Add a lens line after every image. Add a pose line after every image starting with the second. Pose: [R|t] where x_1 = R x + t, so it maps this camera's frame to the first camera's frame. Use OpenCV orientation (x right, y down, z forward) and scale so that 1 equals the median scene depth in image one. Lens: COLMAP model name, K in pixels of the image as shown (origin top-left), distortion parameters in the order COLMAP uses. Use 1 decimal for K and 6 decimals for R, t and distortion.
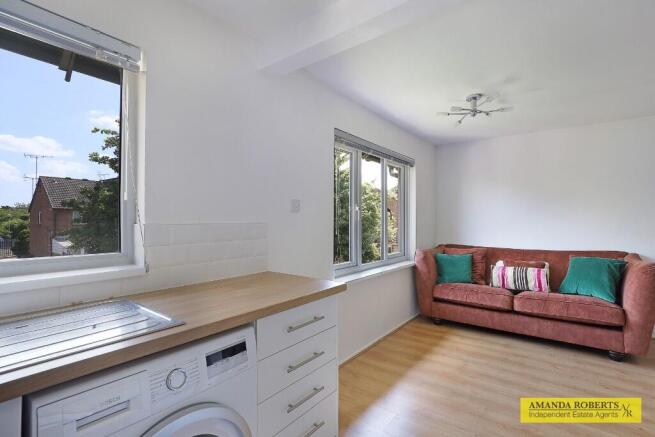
lens RADIAL K [[303.0, 0, 332.5], [0, 303.0, 224.6], [0, 0, 1]] dist [-0.005445, 0.000078]
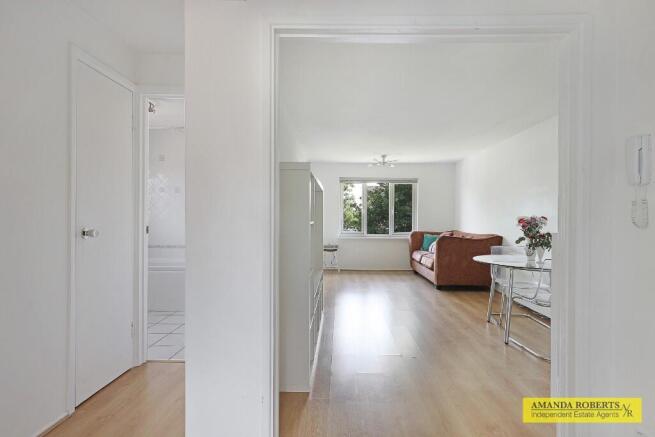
lens RADIAL K [[333.5, 0, 346.9], [0, 333.5, 216.0], [0, 0, 1]] dist [-0.000149, -0.000109]
pose [[0.619953, 0.001532, -0.784638, 1.929020], [-0.013207, 0.999877, -0.008484, 0.027727], [0.784528, 0.015623, 0.619897, -0.602488]]
